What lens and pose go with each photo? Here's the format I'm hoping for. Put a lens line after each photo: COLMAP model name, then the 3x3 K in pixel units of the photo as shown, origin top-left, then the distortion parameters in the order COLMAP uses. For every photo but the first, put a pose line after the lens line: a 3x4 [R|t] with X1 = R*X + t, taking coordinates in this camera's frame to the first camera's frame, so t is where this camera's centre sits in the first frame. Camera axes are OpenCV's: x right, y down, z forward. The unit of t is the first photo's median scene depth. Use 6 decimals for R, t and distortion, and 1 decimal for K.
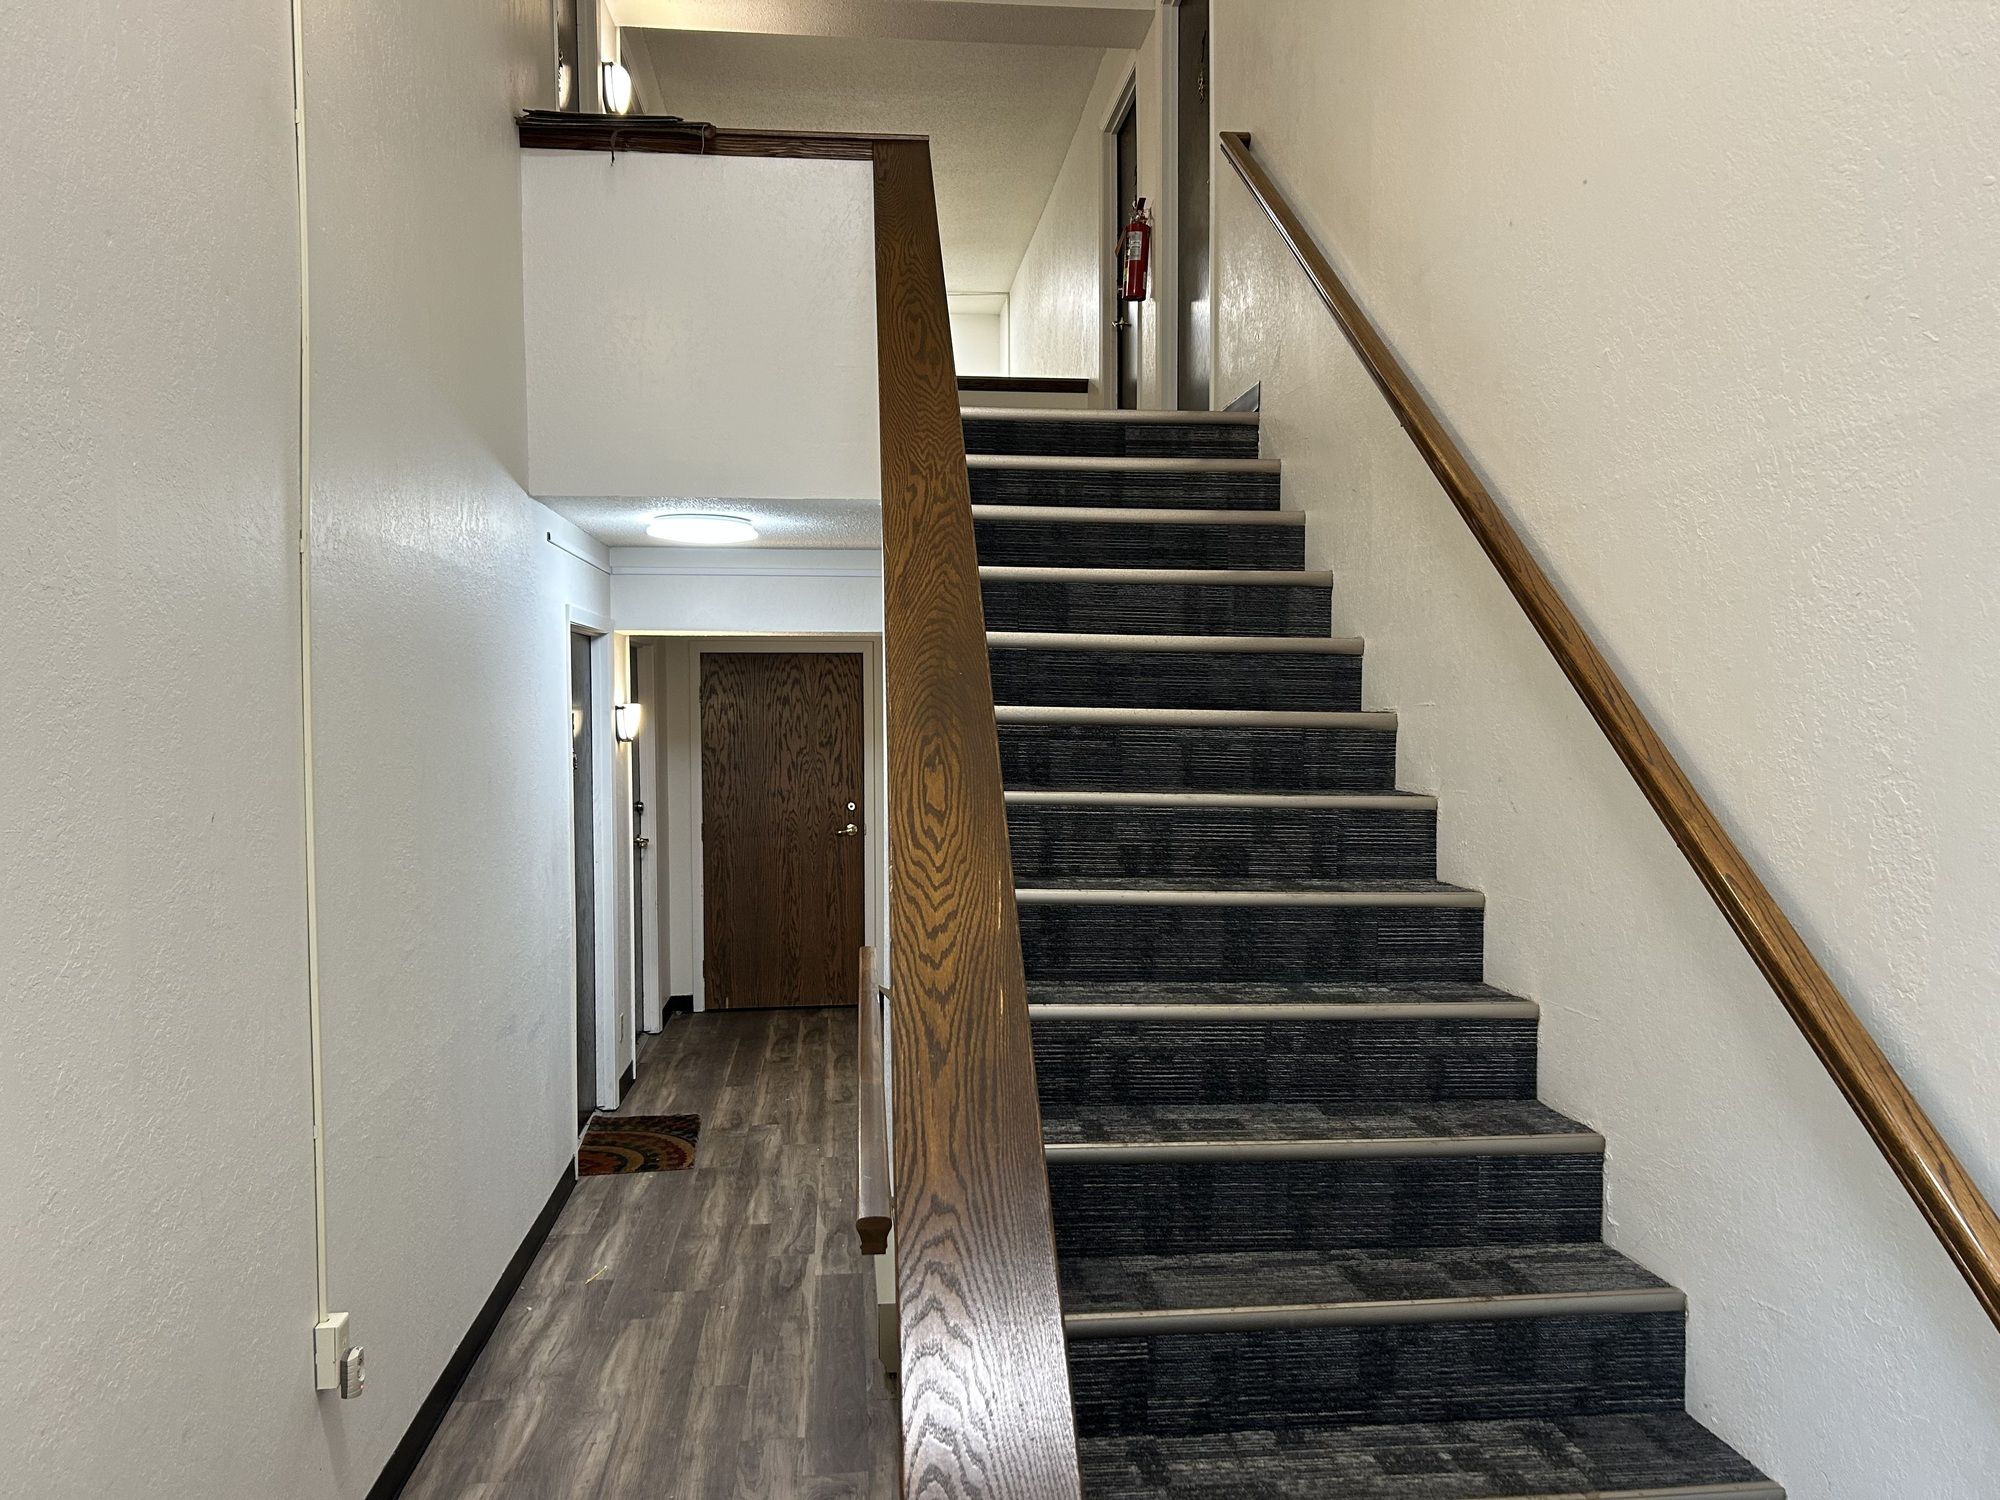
lens RADIAL K [[1507.4, 0, 995.6], [0, 1507.4, 764.9], [0, 0, 1]] dist [0.033295, -0.045102]
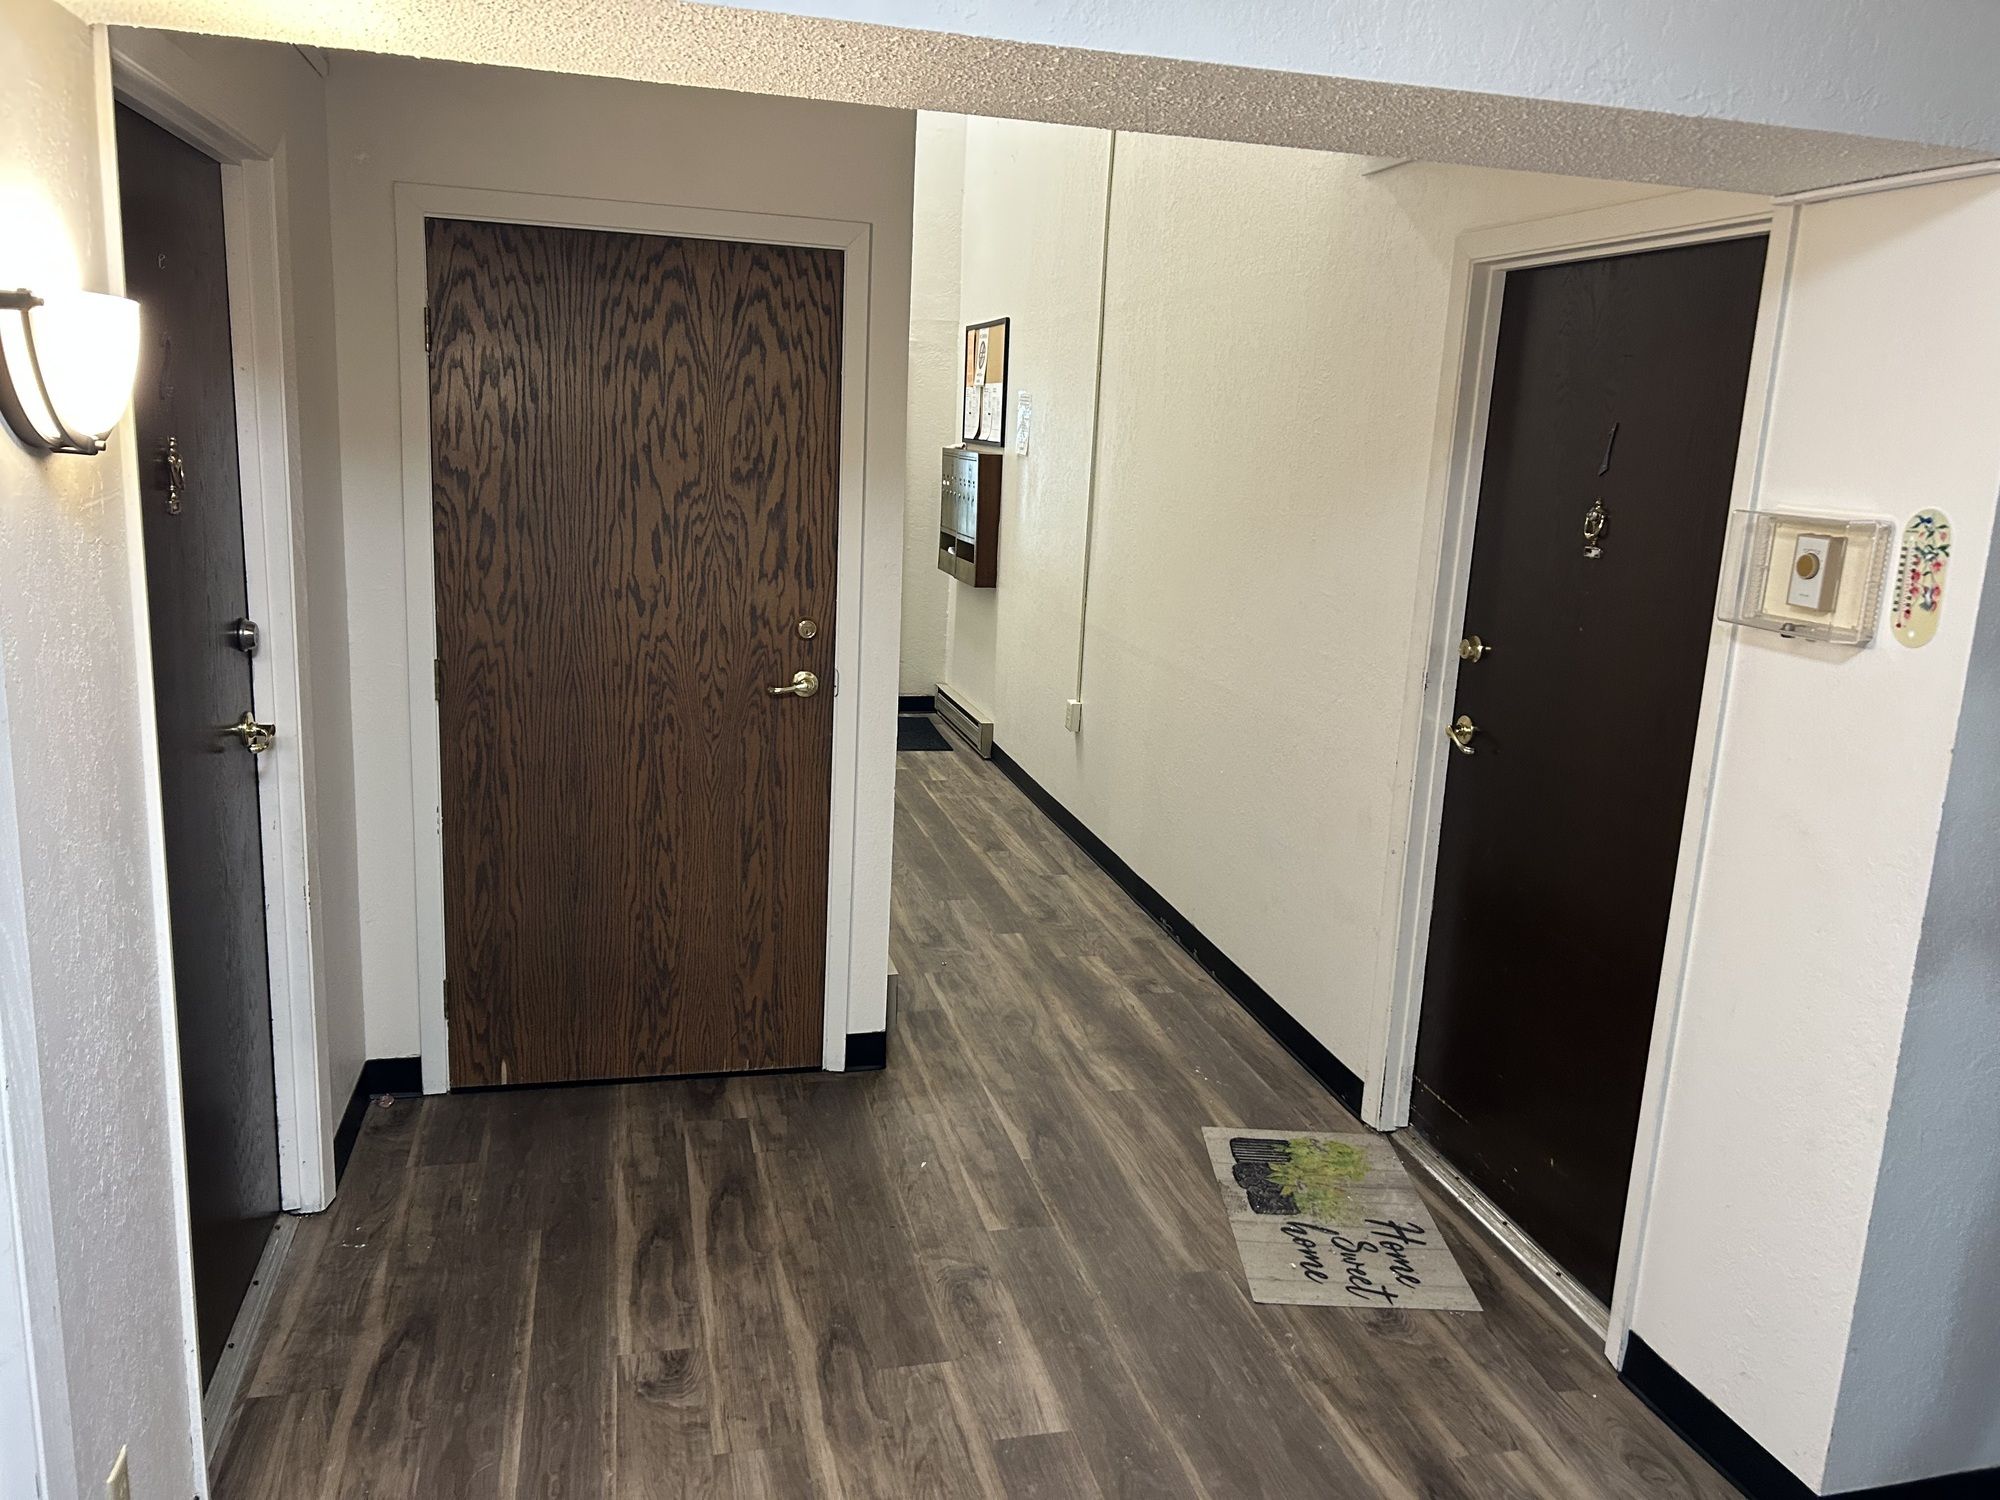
lens RADIAL K [[1507.4, 0, 995.6], [0, 1507.4, 764.9], [0, 0, 1]] dist [0.033295, -0.045102]
pose [[0.988882, 0.023200, 0.146881, -0.104617], [-0.048602, 0.983932, 0.171799, -0.010286], [-0.140535, -0.177027, 0.974121, 0.575347]]
